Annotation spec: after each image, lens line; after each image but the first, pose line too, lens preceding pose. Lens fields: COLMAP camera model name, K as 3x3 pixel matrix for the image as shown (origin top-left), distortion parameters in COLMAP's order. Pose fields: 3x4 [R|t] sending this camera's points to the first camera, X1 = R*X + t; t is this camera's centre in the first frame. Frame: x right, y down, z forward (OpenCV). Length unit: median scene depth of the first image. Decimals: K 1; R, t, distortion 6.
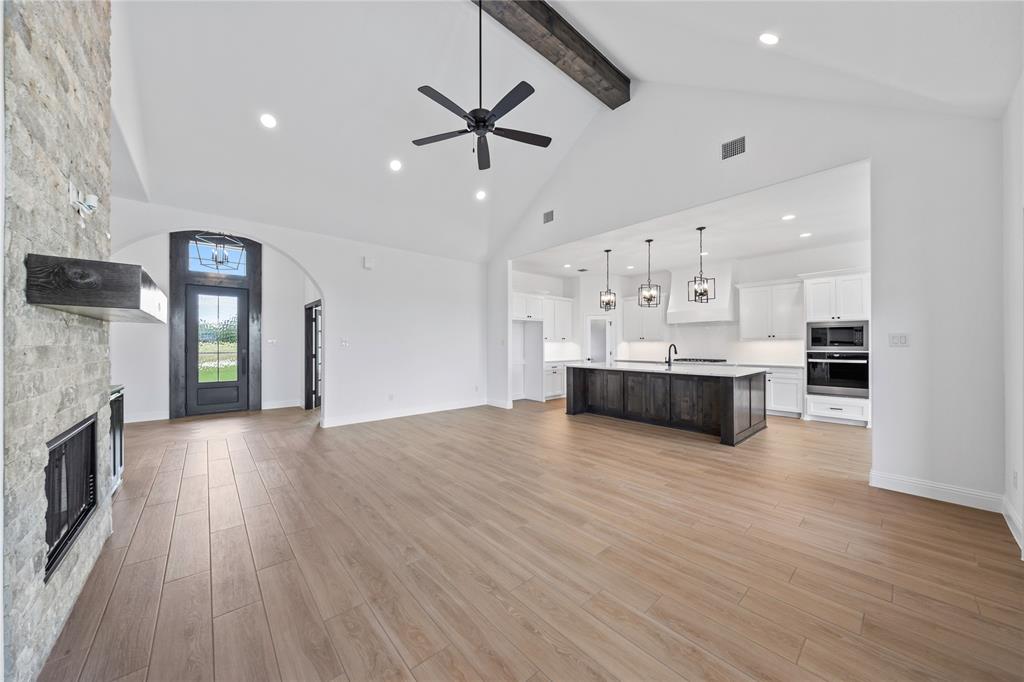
lens RADIAL K [[349.8, 0, 503.5], [0, 349.8, 343.9], [0, 0, 1]] dist [-0.011799, -0.000101]
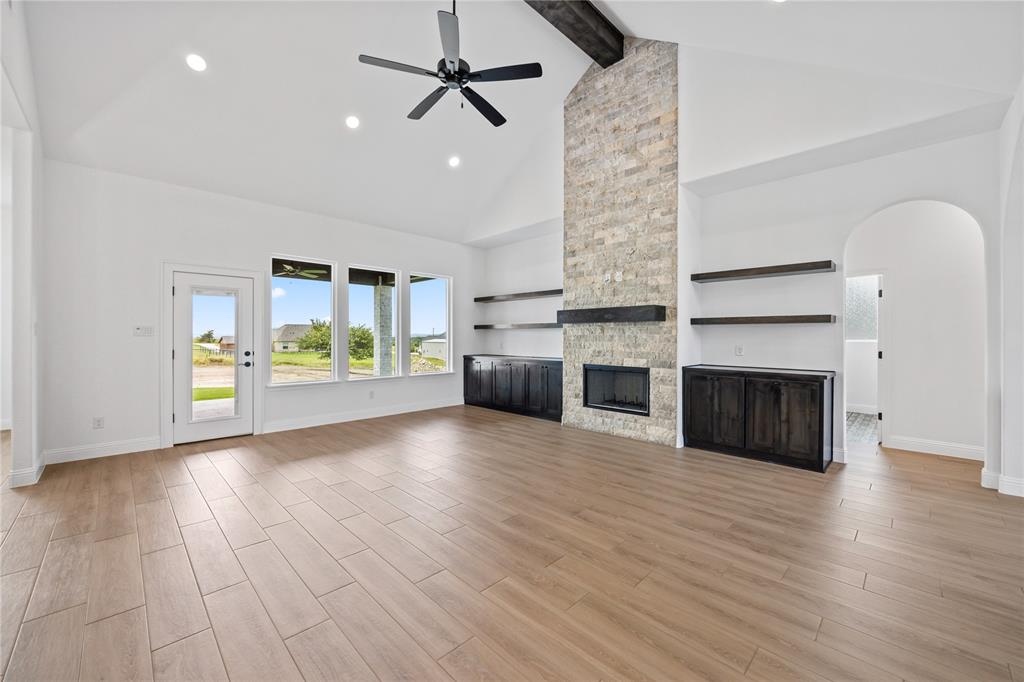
lens RADIAL K [[399.5, 0, 512.0], [0, 399.5, 341.0], [0, 0, 1]] dist [-0.008156, -0.000127]
pose [[-0.996820, 0.000507, -0.079680, -0.082430], [-0.000278, 0.999952, 0.009841, 0.007199], [0.079681, 0.009832, -0.996772, 1.234538]]
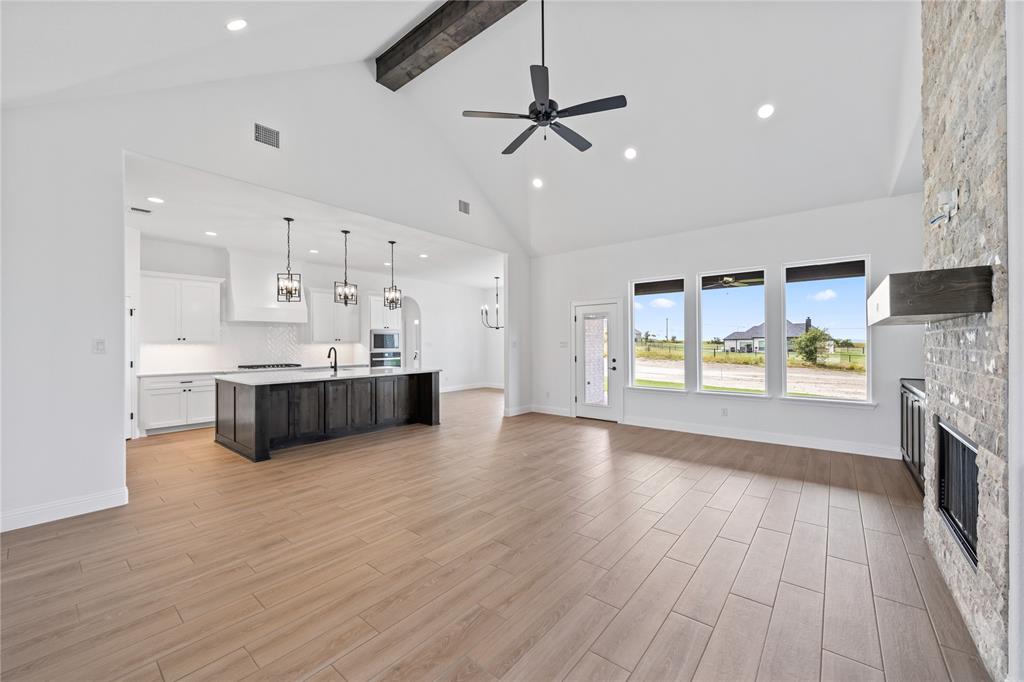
lens RADIAL K [[399.5, 0, 512.0], [0, 399.5, 341.0], [0, 0, 1]] dist [-0.008156, -0.000127]
pose [[-0.184970, 0.009234, 0.982701, -0.691251], [0.004910, 0.999952, -0.008472, -0.005265], [-0.982732, 0.003258, -0.185006, 0.801542]]
